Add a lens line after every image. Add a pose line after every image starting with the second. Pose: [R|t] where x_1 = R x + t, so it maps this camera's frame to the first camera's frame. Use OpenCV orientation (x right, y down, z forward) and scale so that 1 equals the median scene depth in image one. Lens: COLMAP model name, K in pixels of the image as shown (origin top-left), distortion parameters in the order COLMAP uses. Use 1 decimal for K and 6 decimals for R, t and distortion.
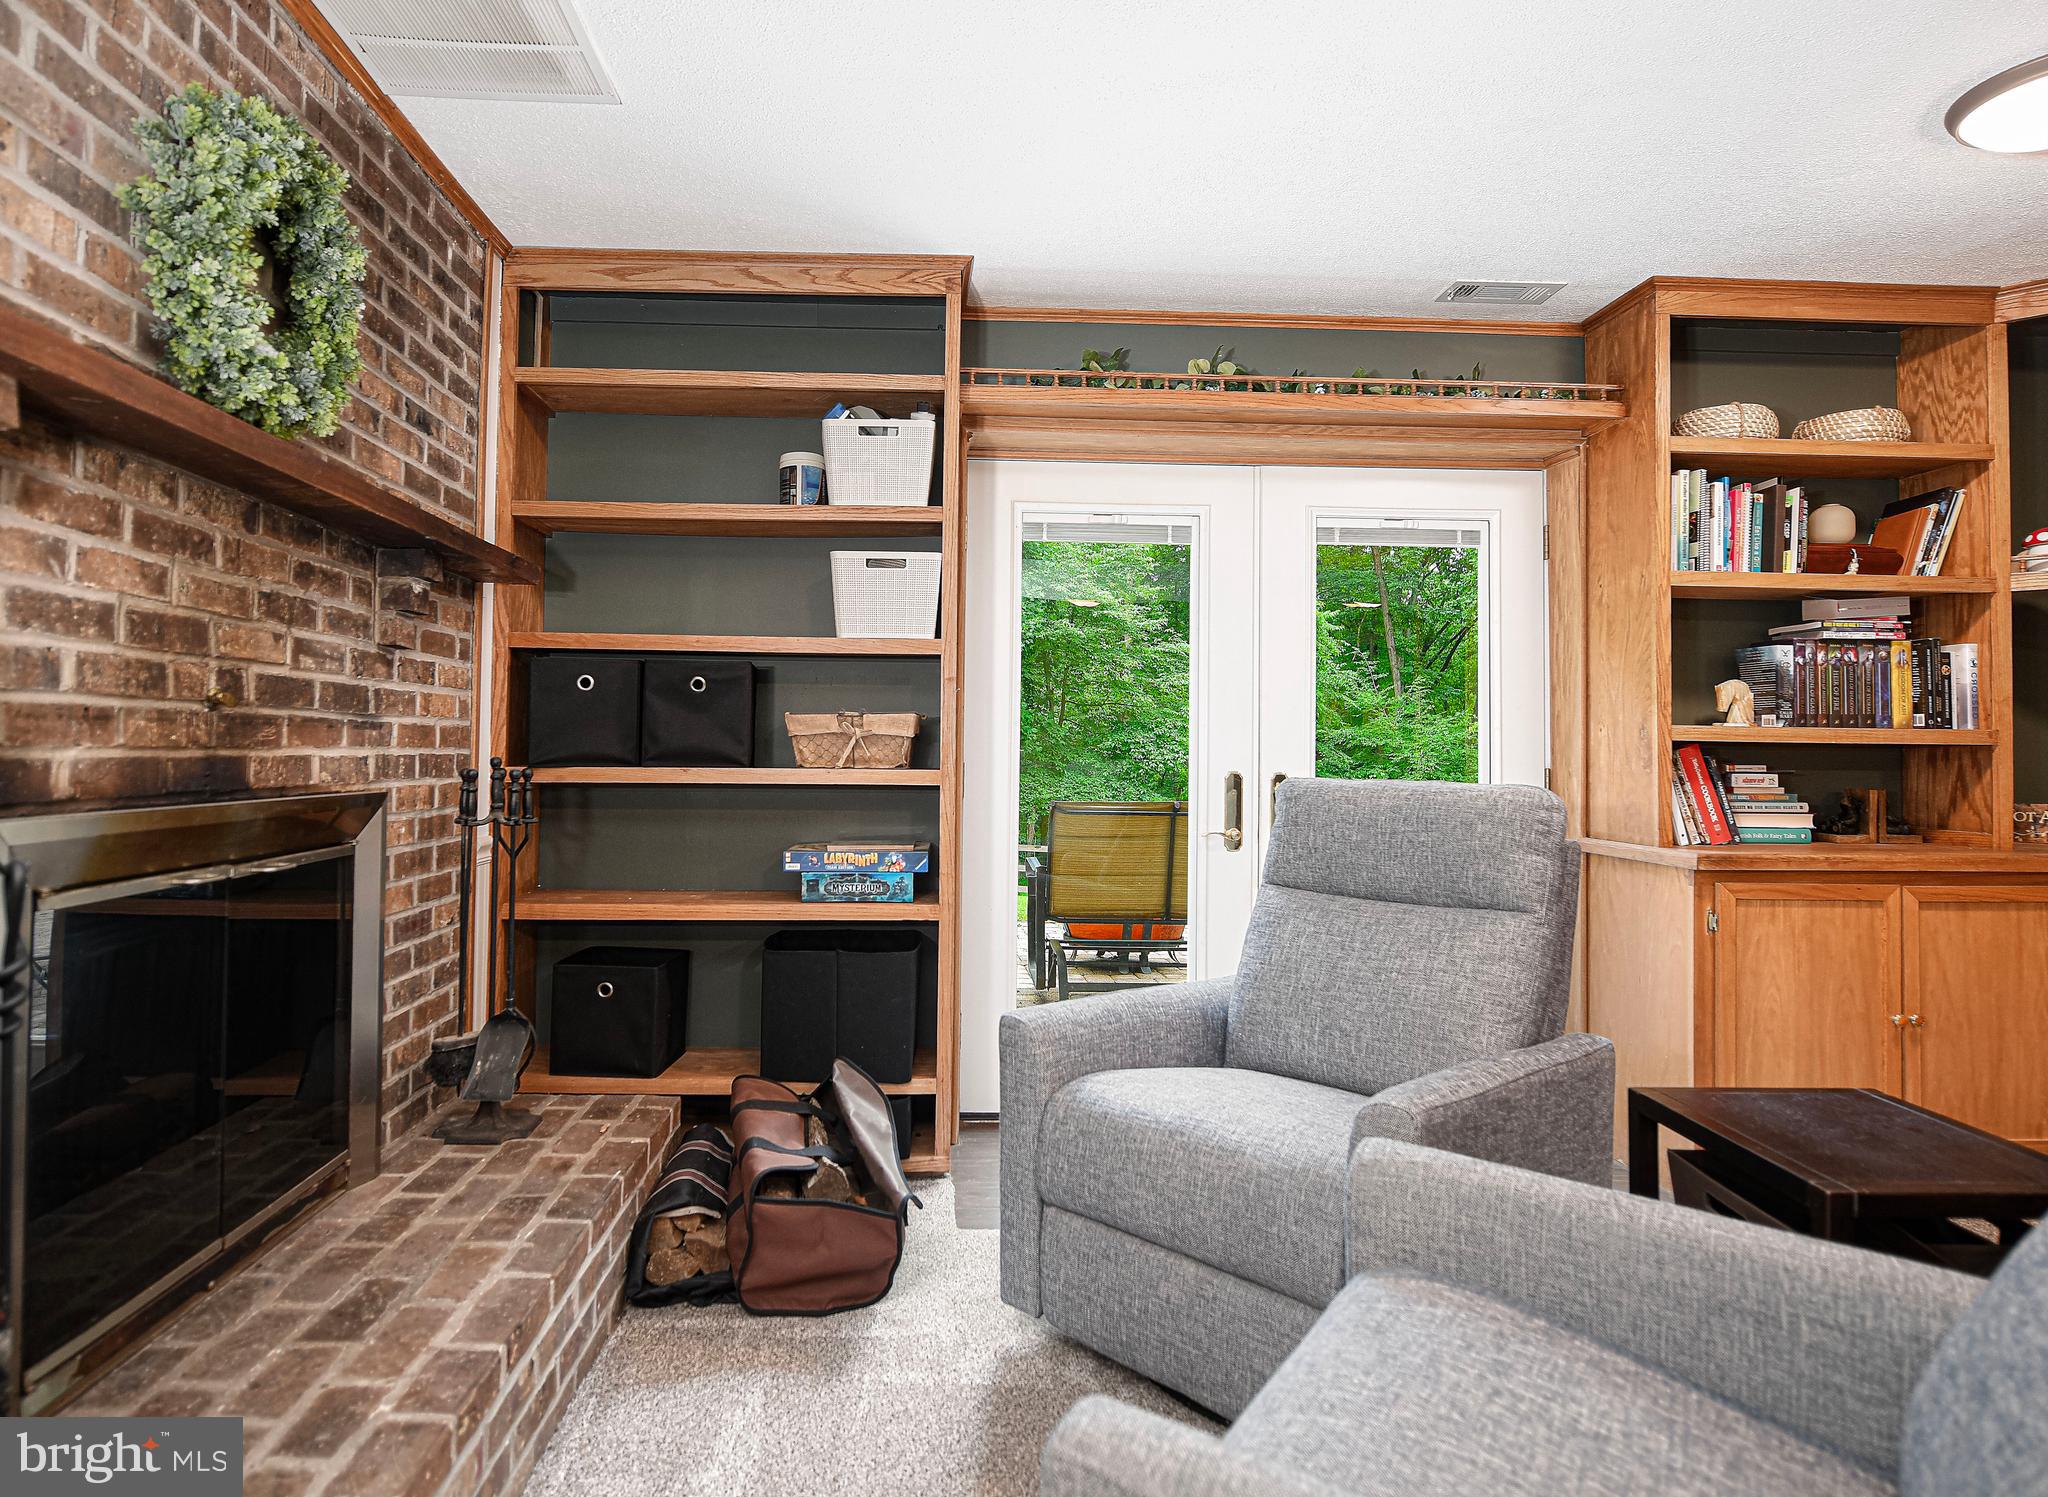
lens RADIAL K [[1139.2, 0, 969.3], [0, 1139.2, 708.7], [0, 0, 1]] dist [-0.006358, -0.001615]
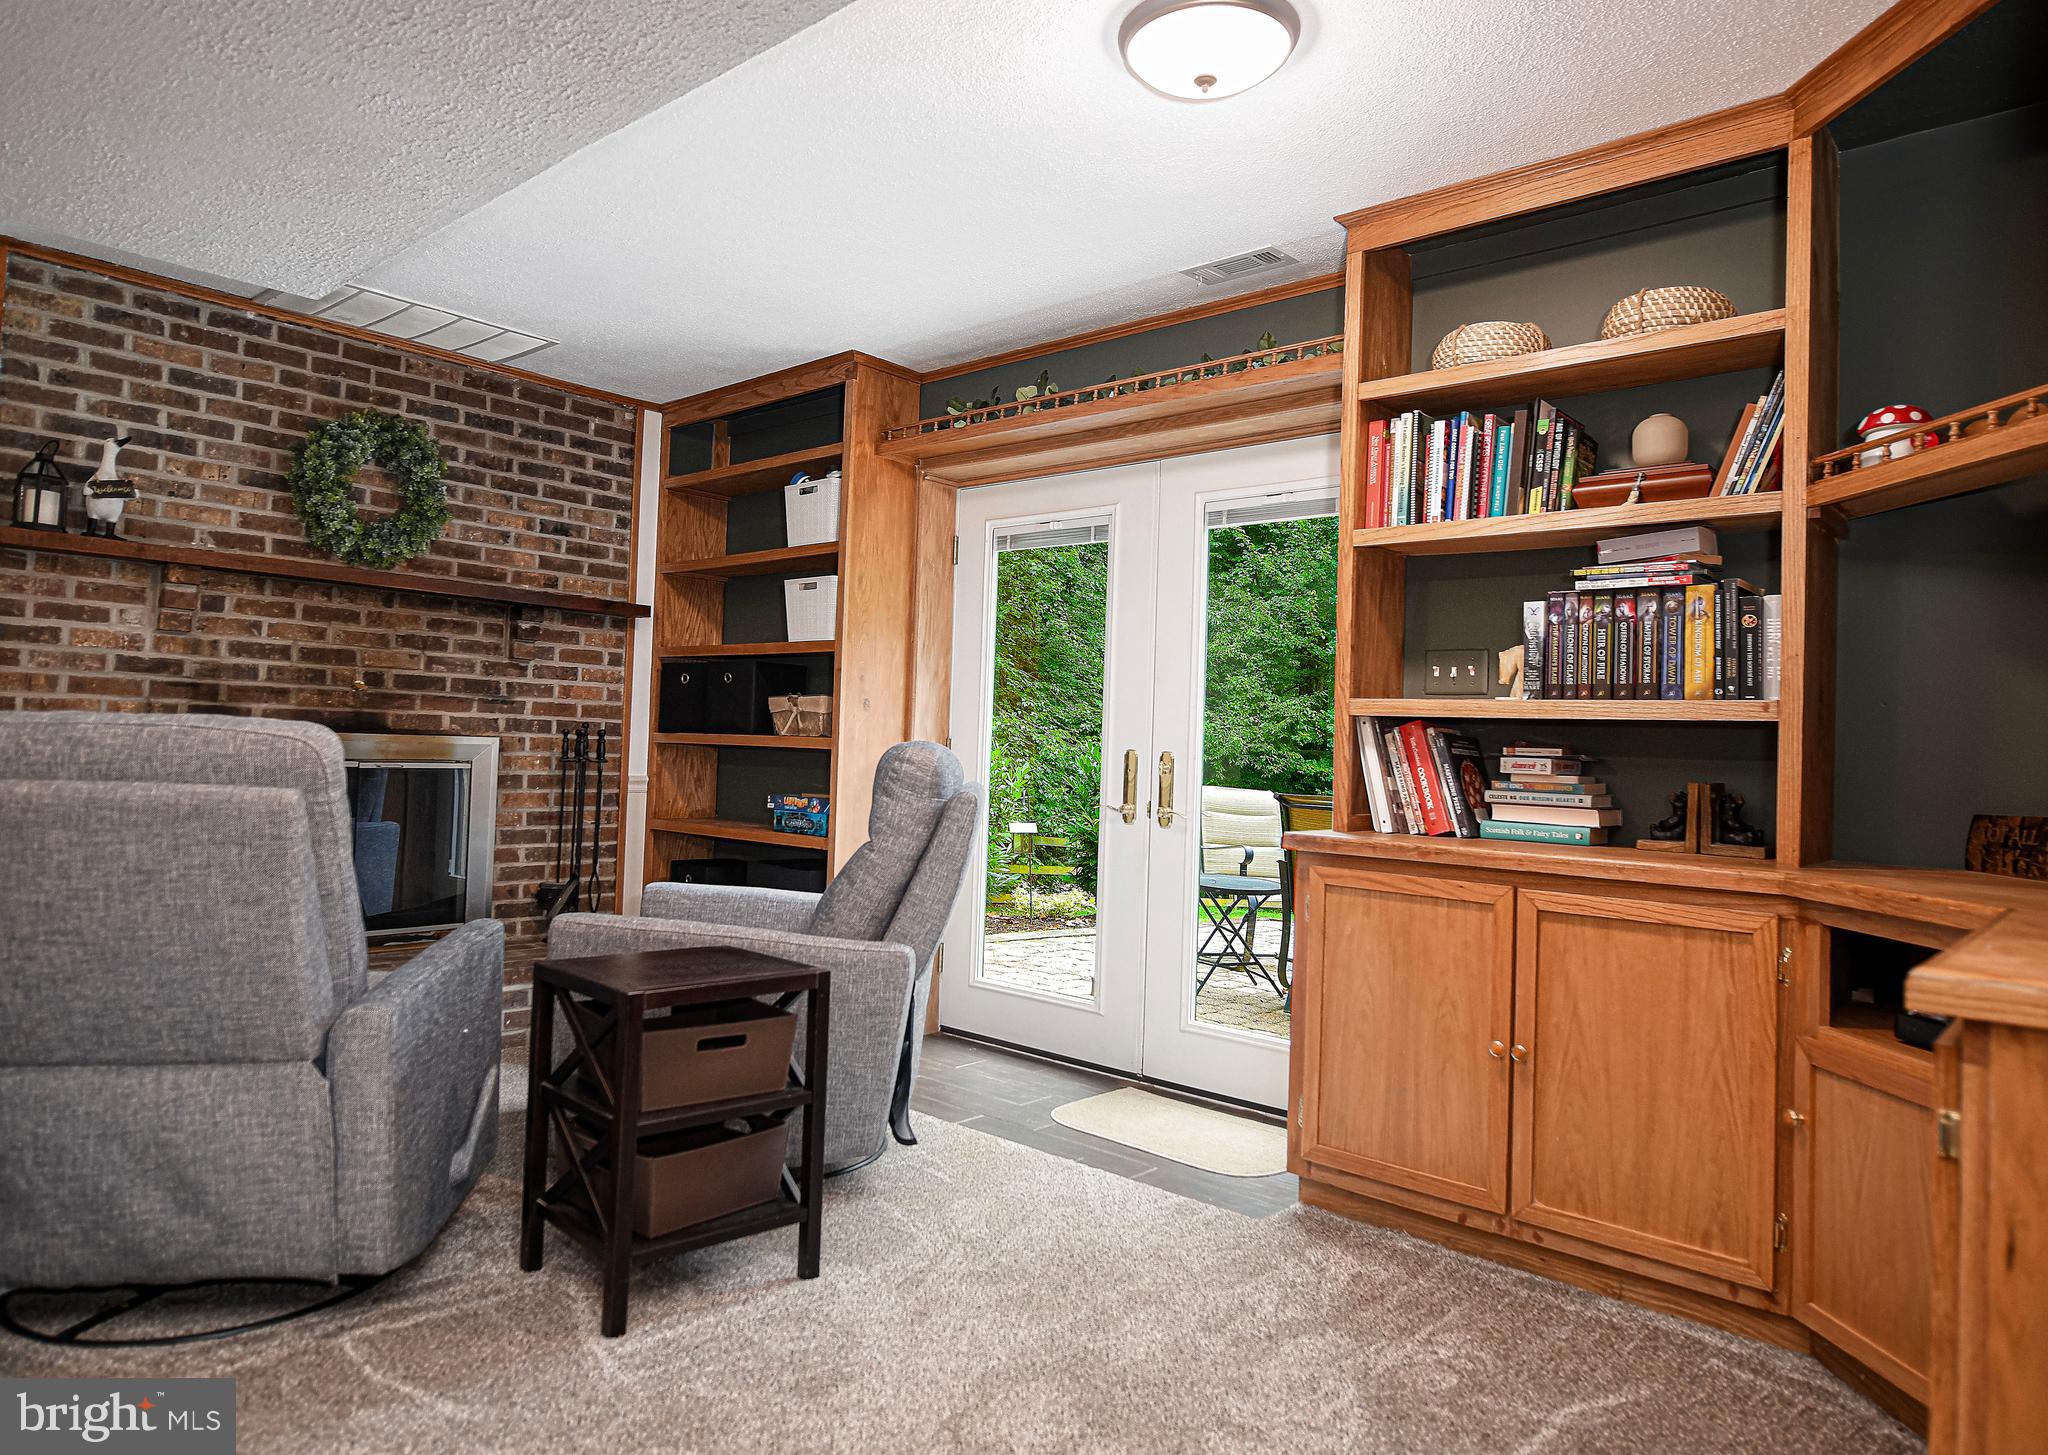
lens RADIAL K [[1284.6, 0, 991.7], [0, 1284.6, 685.0], [0, 0, 1]] dist [-0.002820, -0.001110]
pose [[0.708733, -0.018595, -0.705232, 1.166111], [-0.003076, 0.999562, -0.029447, 0.035629], [0.705470, 0.023039, 0.708365, 0.063796]]
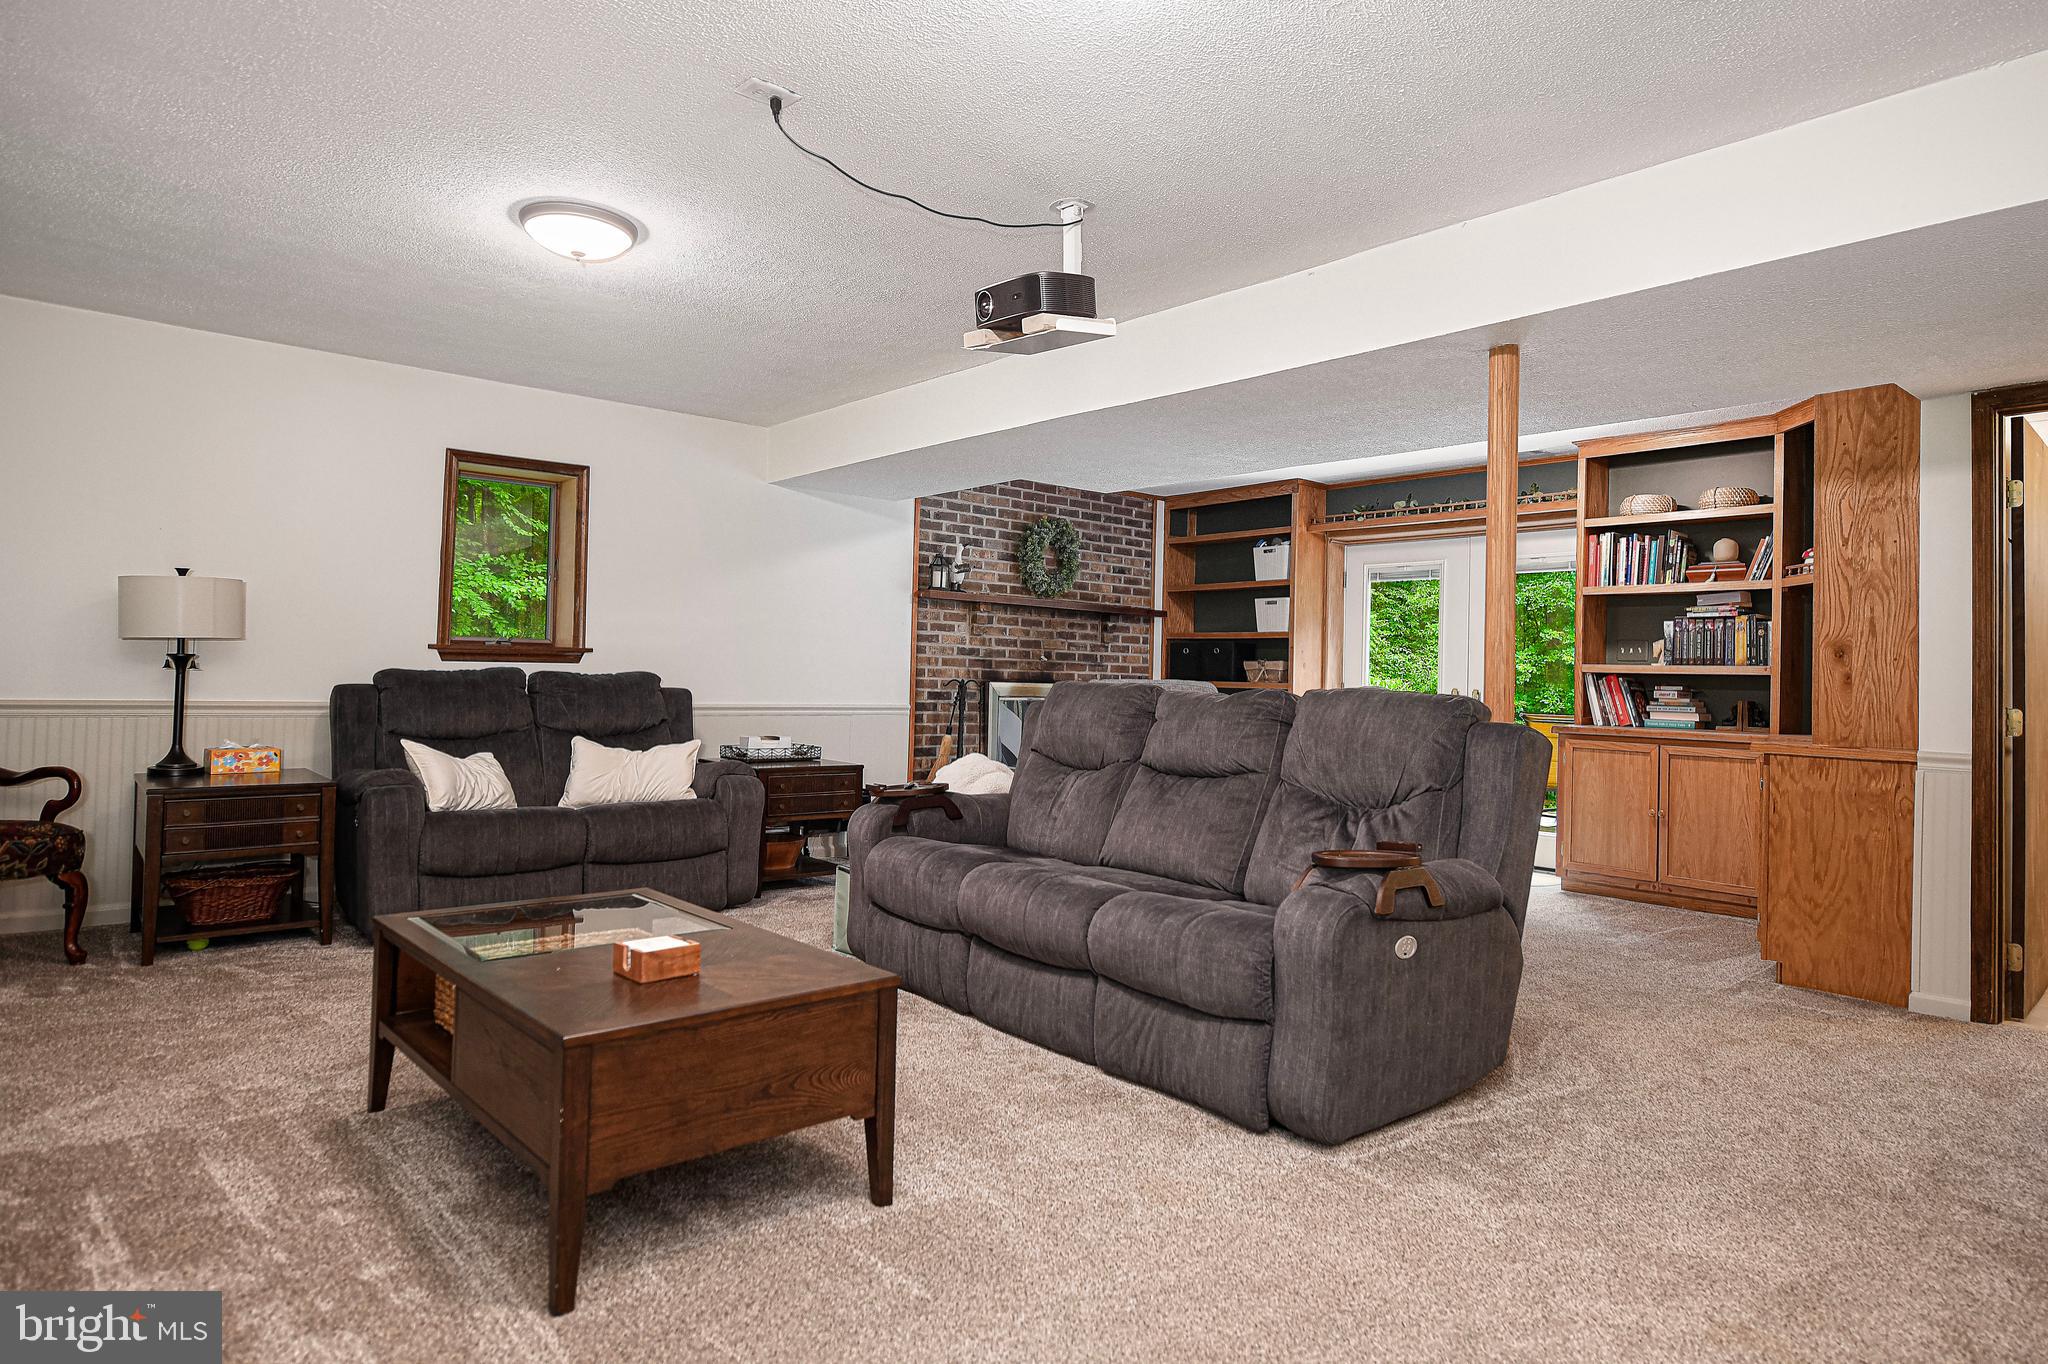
lens RADIAL K [[1197.8, 0, 1059.7], [0, 1197.8, 640.9], [0, 0, 1]] dist [0.000879, -0.000133]
pose [[0.636377, -0.019480, -0.771132, 1.696435], [0.007903, 0.999793, -0.018734, 0.005188], [0.771337, 0.005827, 0.636400, -1.080011]]
